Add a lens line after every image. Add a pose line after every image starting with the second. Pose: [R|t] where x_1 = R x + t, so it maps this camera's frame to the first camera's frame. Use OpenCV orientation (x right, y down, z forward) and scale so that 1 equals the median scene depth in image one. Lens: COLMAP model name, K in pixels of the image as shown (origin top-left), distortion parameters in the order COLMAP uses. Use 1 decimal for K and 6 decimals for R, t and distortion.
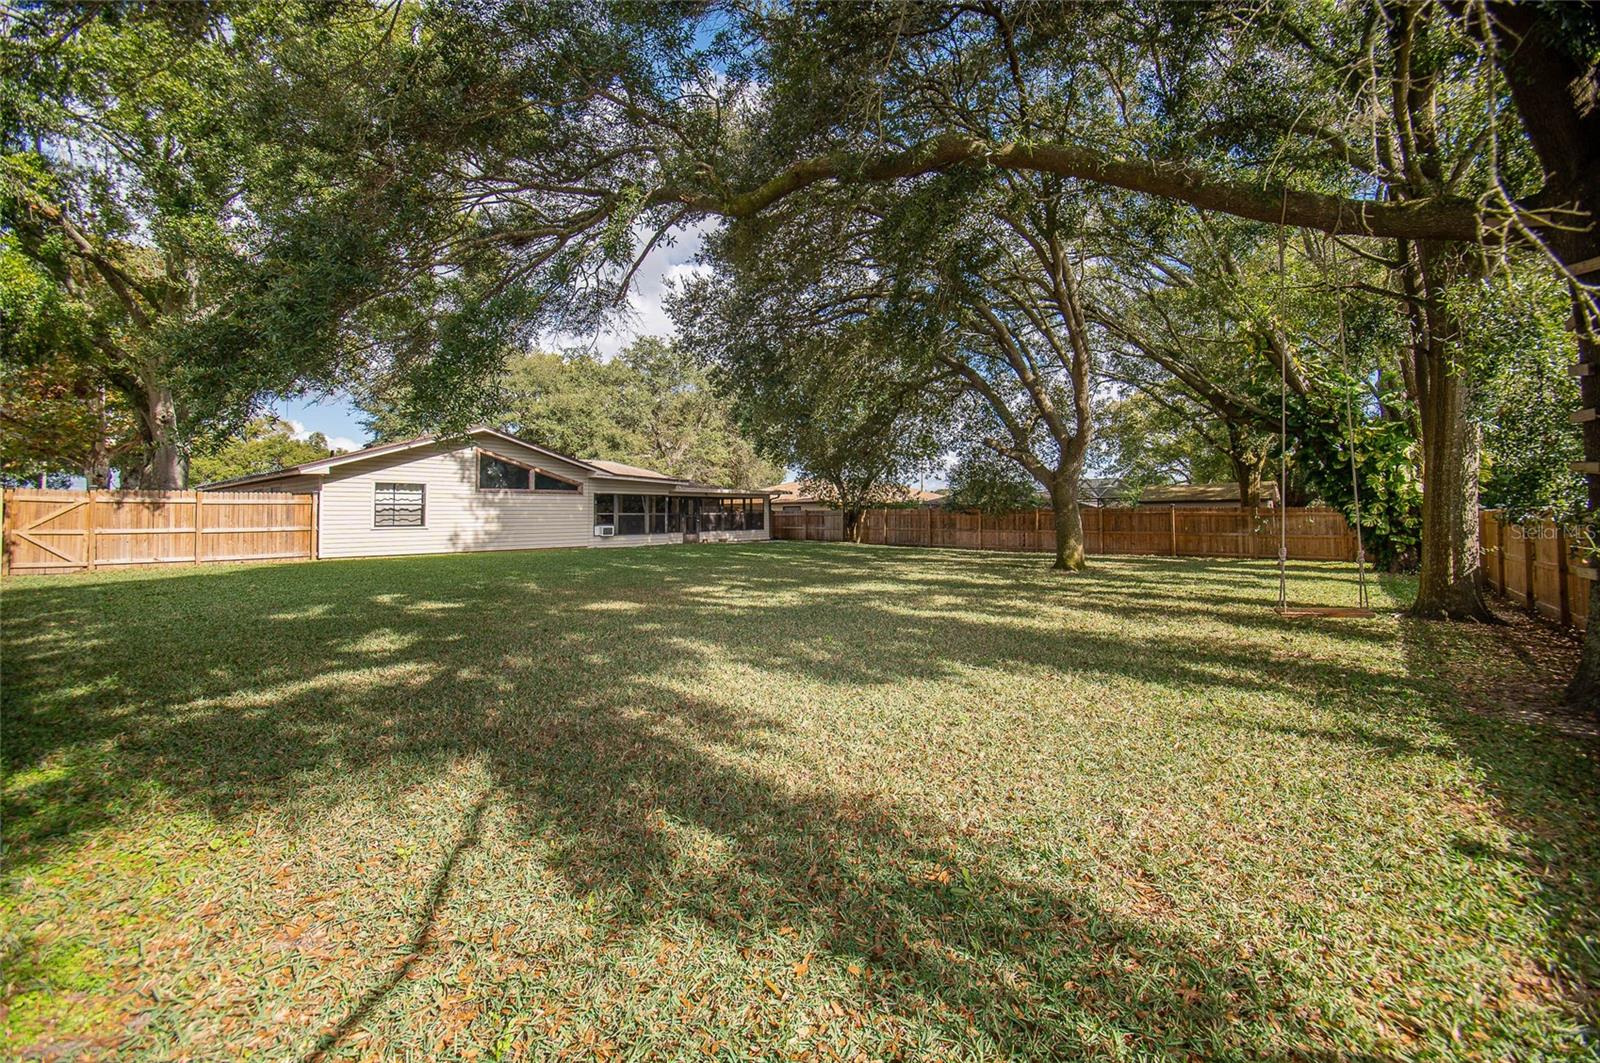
lens RADIAL K [[621.4, 0, 800.0], [0, 621.4, 531.5], [0, 0, 1]] dist [0.000268, -0.013909]
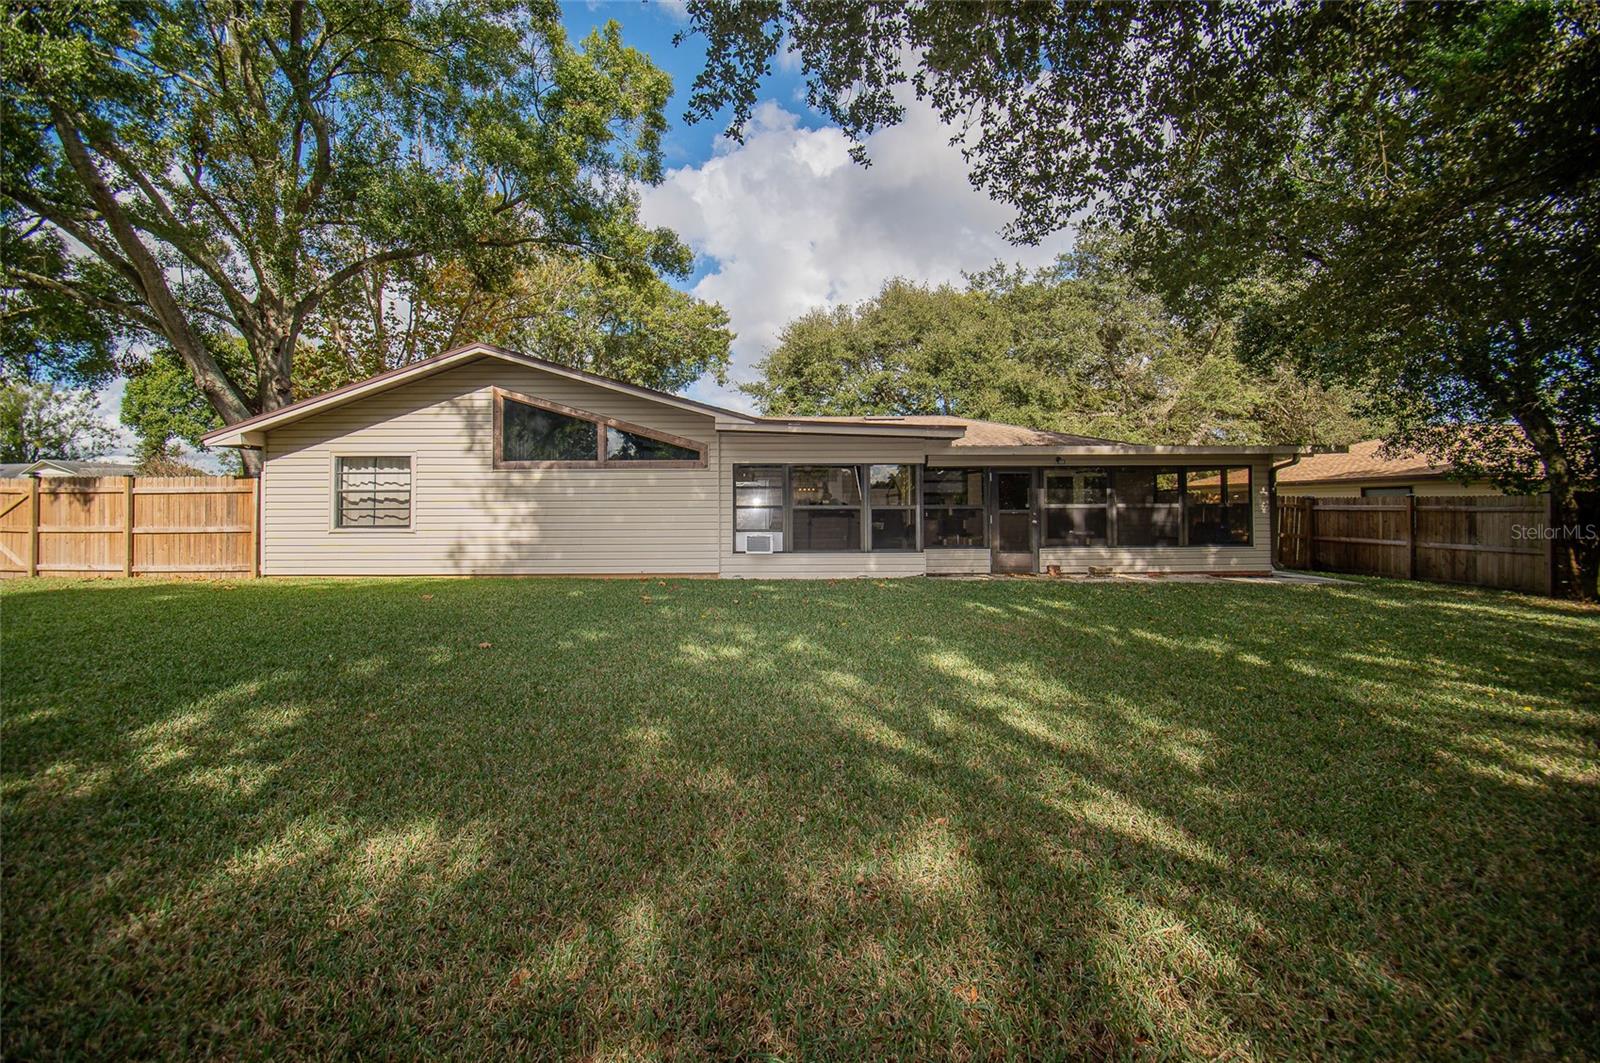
lens RADIAL K [[641.4, 0, 812.8], [0, 641.4, 495.7], [0, 0, 1]] dist [0.000486, -0.015776]
pose [[0.666897, -0.011202, -0.745066, 0.082379], [-0.020199, 0.999248, -0.033103, -0.022439], [0.744876, 0.037125, 0.666169, 0.732977]]
